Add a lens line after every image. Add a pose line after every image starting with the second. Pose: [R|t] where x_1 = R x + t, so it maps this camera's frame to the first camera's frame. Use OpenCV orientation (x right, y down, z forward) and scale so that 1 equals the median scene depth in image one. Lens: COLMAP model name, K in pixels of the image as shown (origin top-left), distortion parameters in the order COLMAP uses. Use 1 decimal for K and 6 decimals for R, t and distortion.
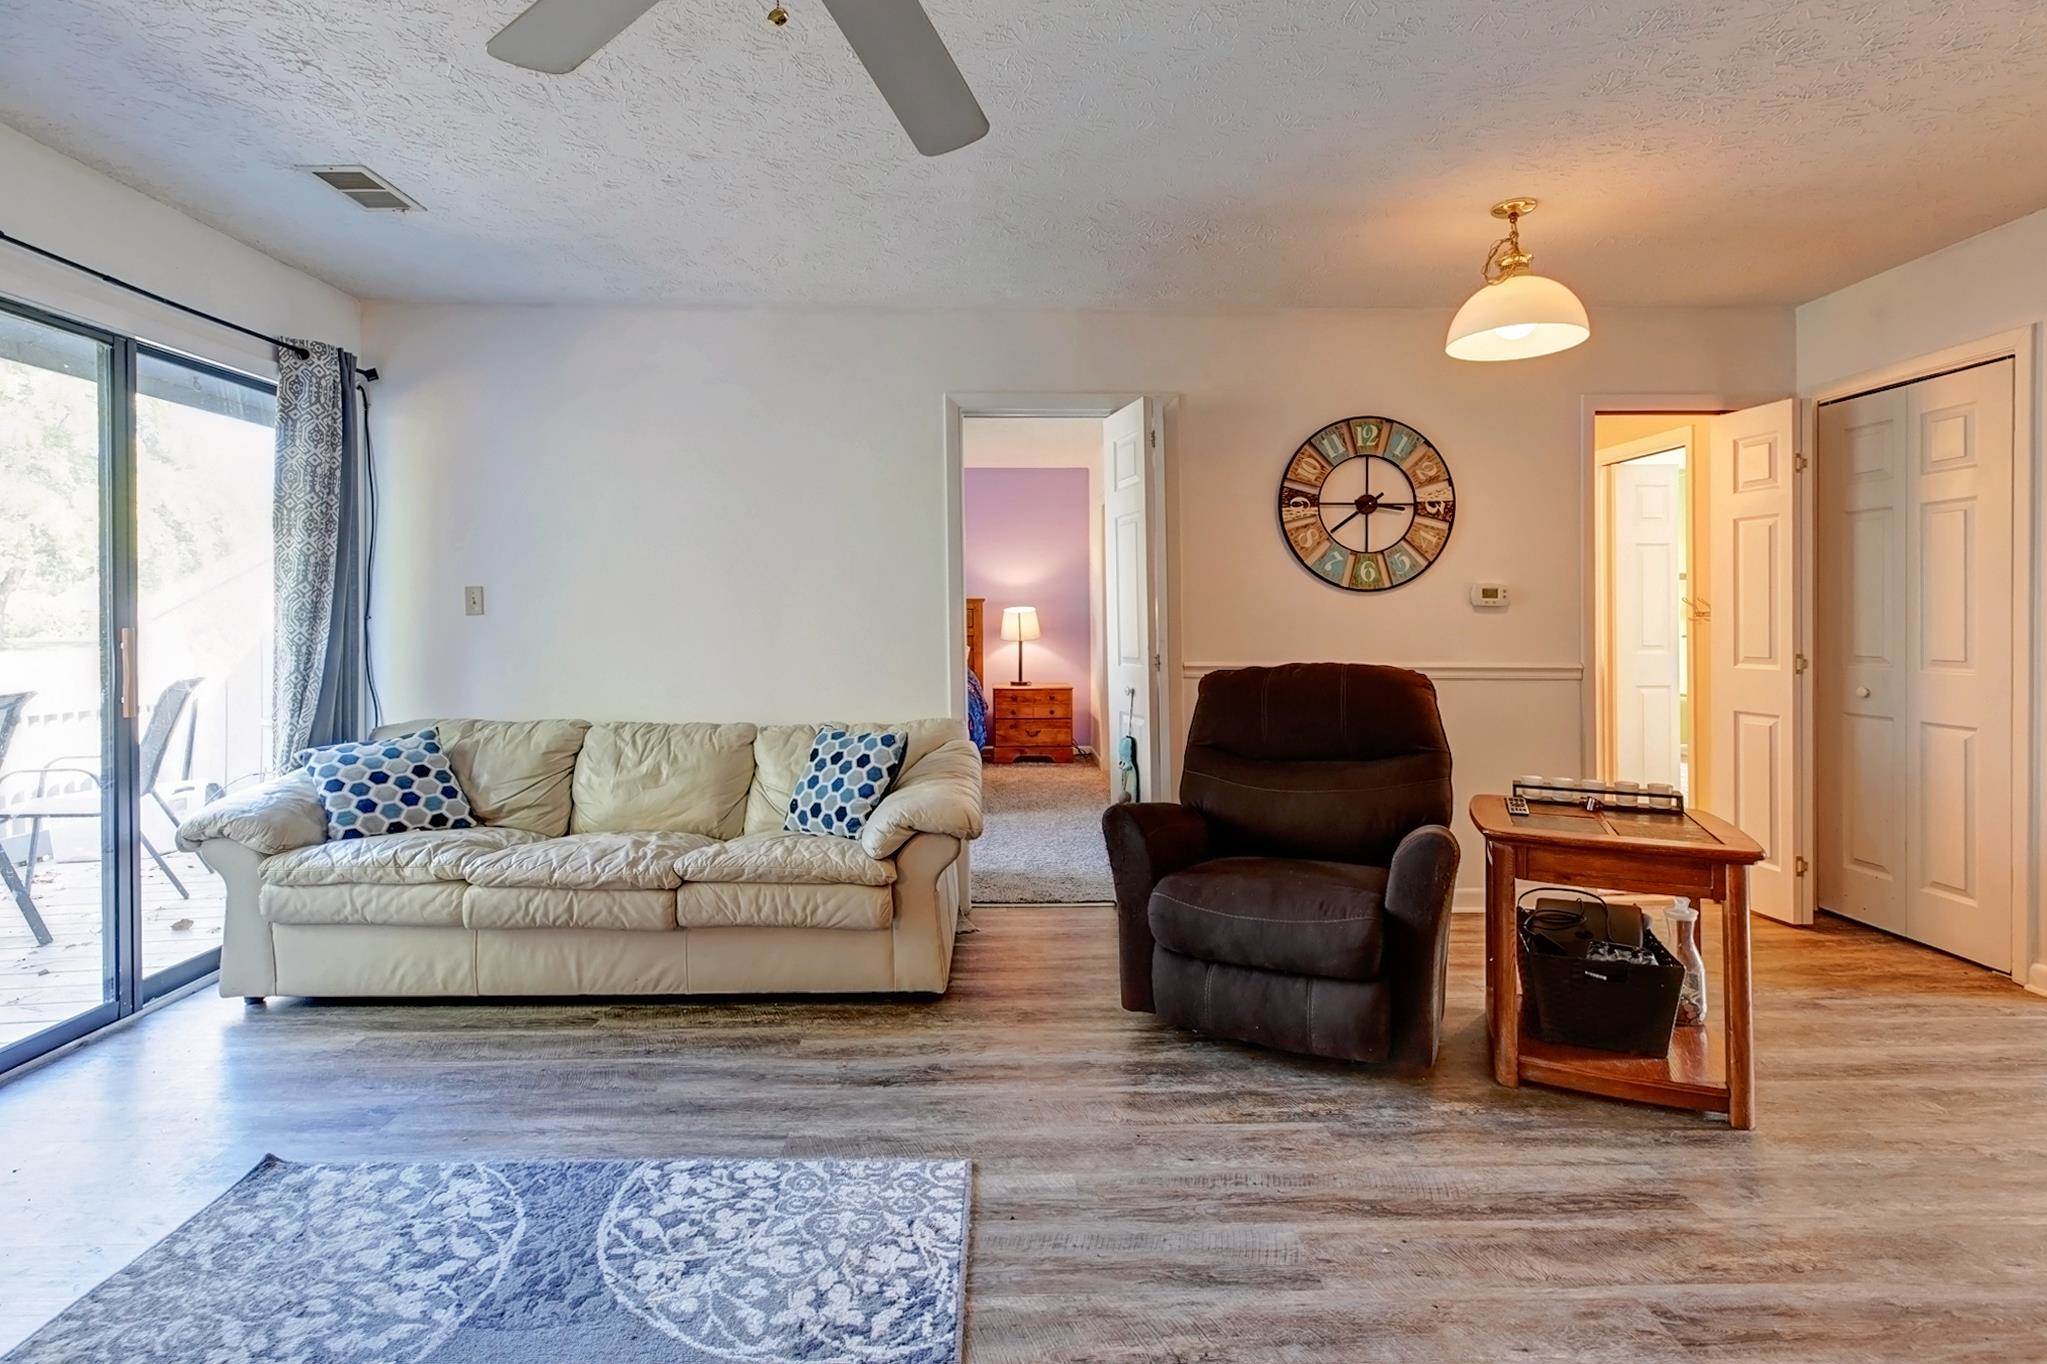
lens RADIAL K [[905.0, 0, 1011.4], [0, 905.0, 627.0], [0, 0, 1]] dist [0.004627, -0.000151]
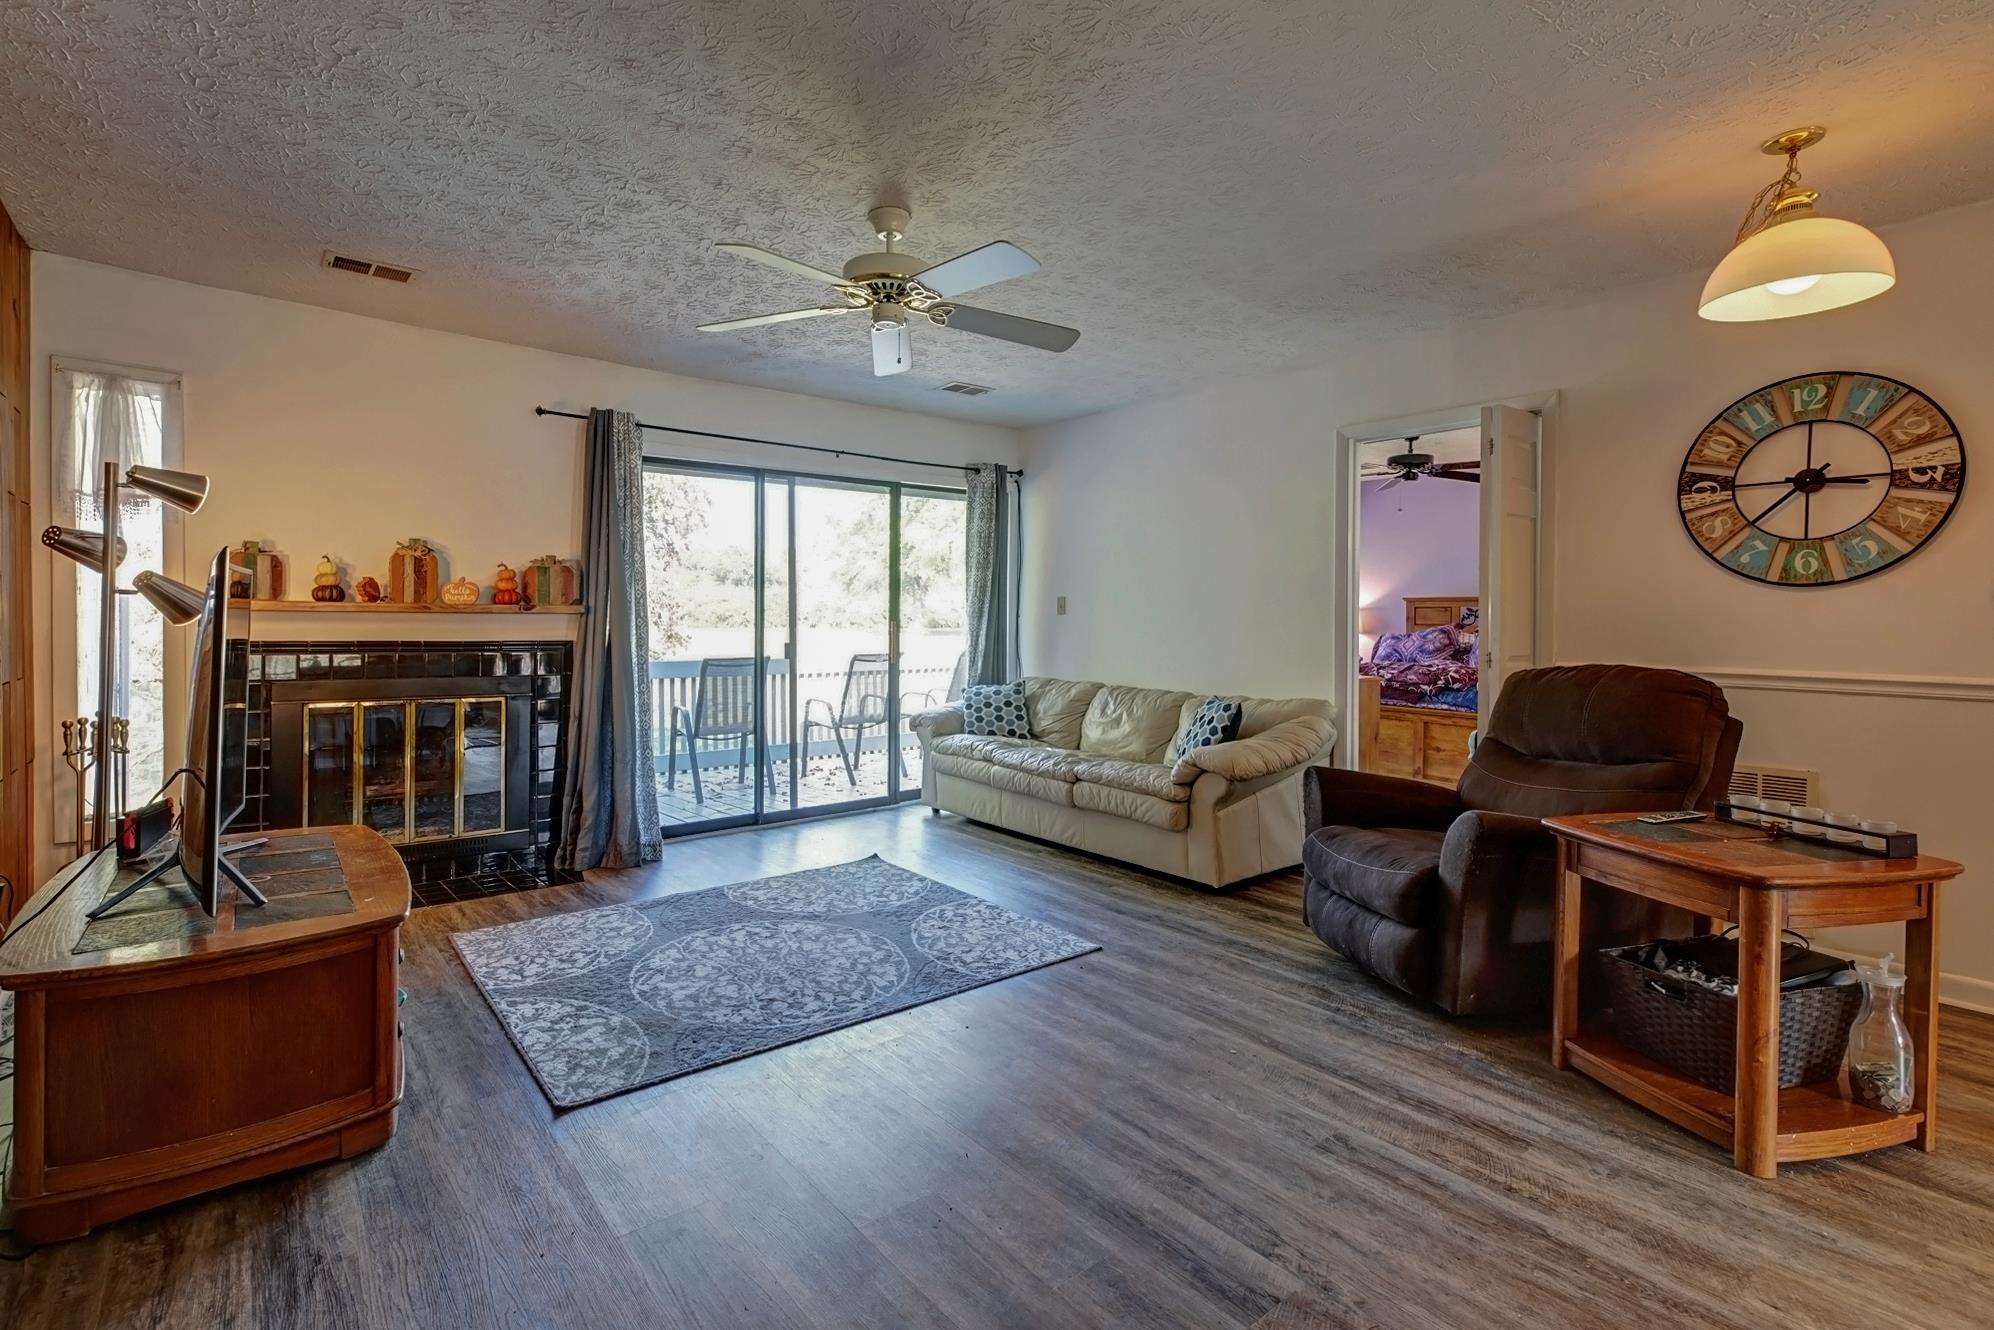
lens RADIAL K [[890.2, 0, 1011.4], [0, 890.2, 639.8], [0, 0, 1]] dist [0.003040, -0.000019]
pose [[0.642812, 0.021764, -0.765715, 0.791679], [-0.008655, 0.999739, 0.021149, -0.001684], [0.765975, -0.006967, 0.642832, -0.119247]]
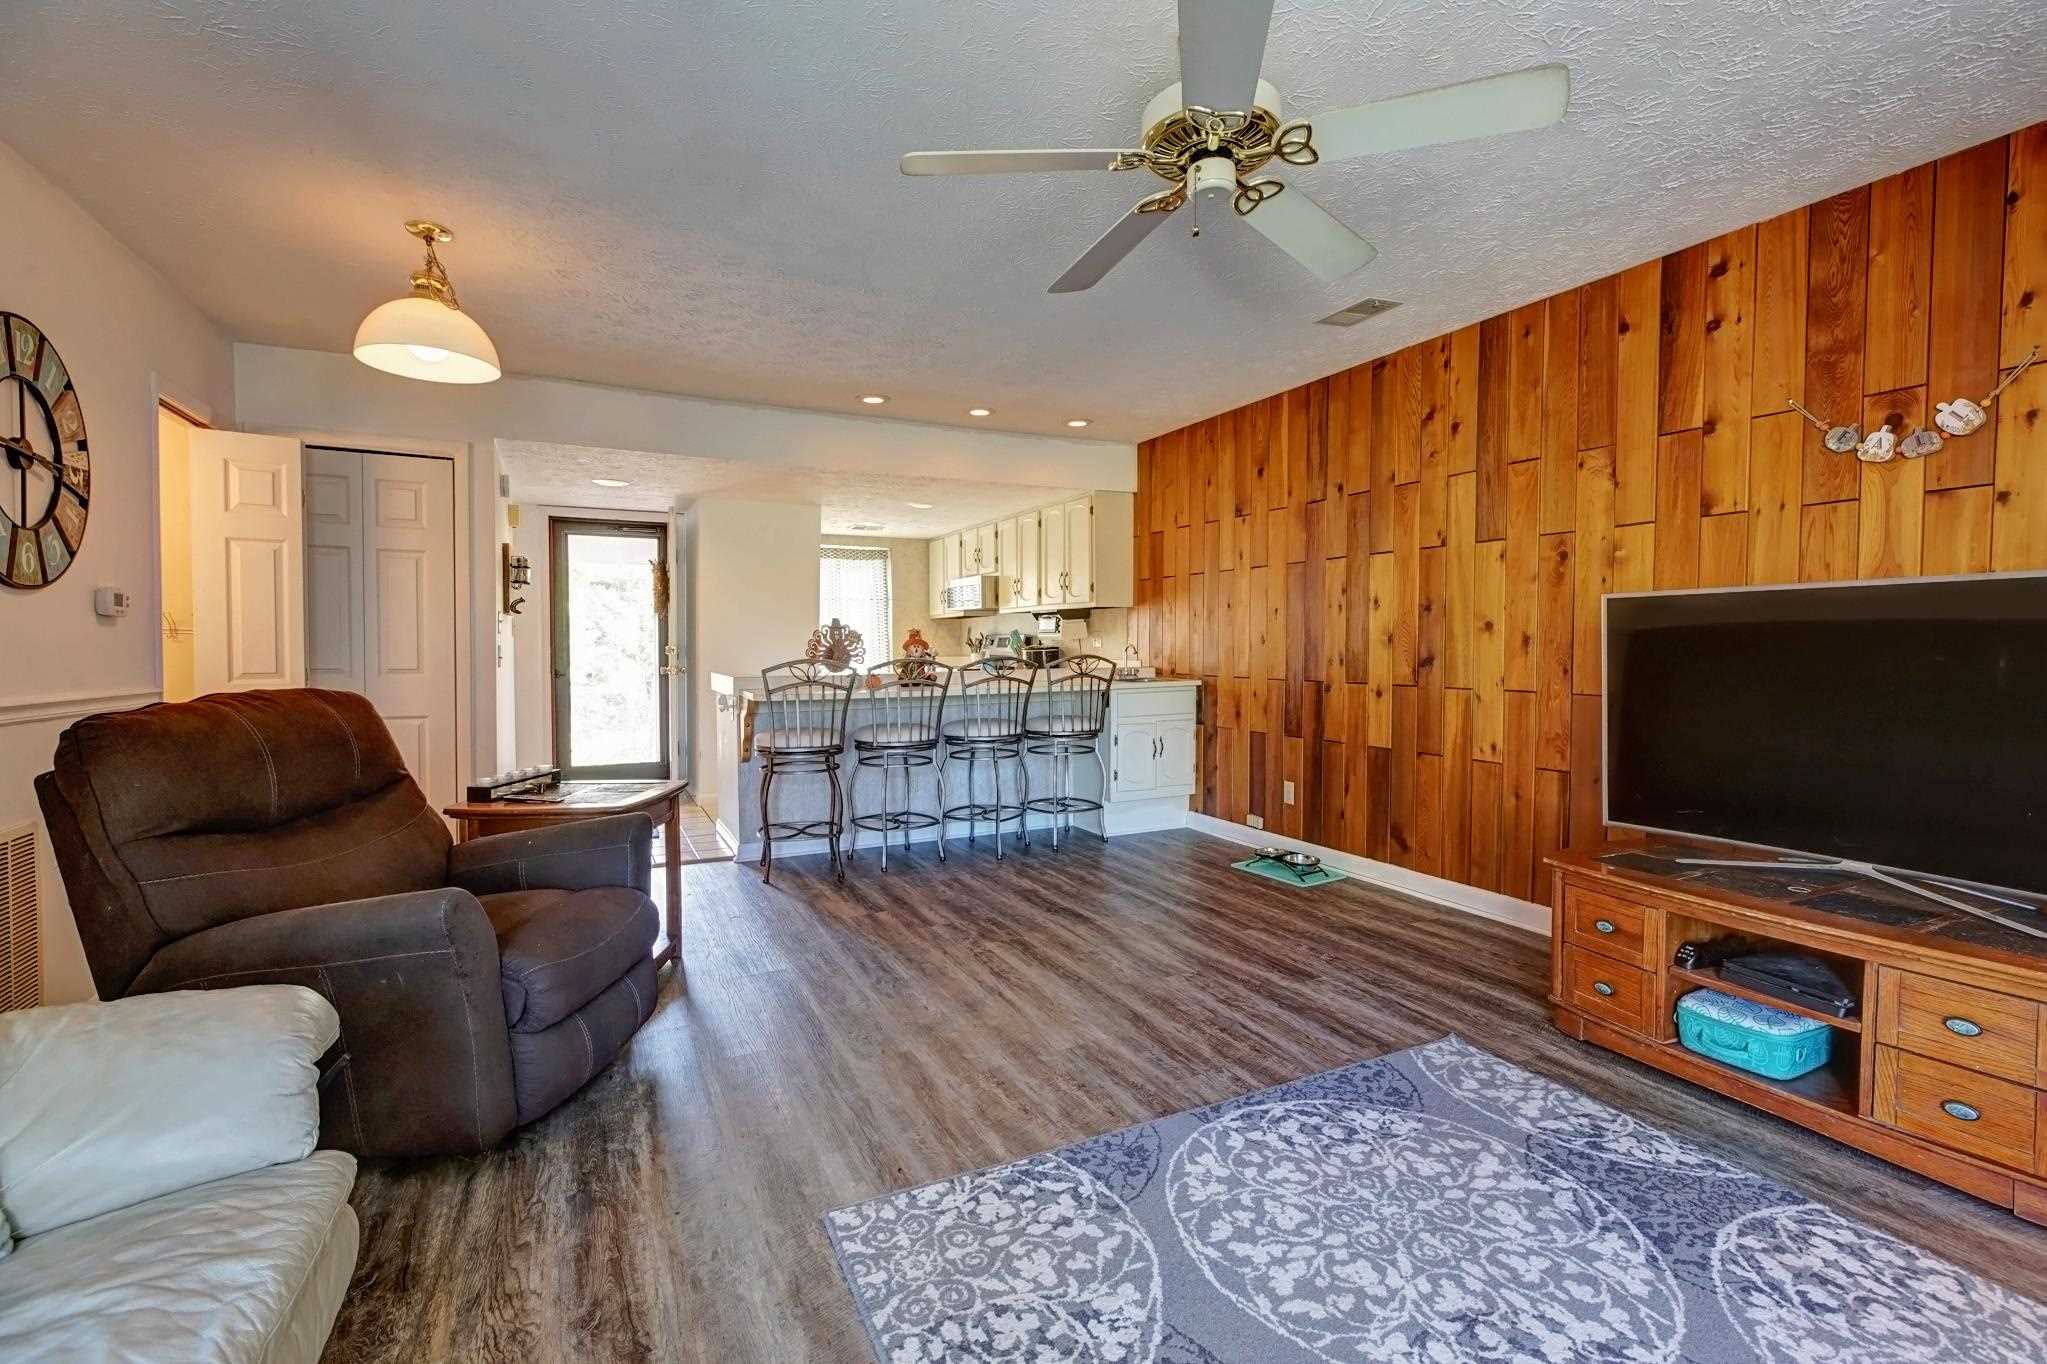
lens RADIAL K [[936.5, 0, 995.9], [0, 936.5, 691.3], [0, 0, 1]] dist [0.006618, -0.000111]
pose [[-0.395015, -0.044664, 0.917588, -0.718131], [0.003485, 0.998737, 0.050114, 0.003425], [-0.918668, 0.022994, -0.394361, 0.885517]]
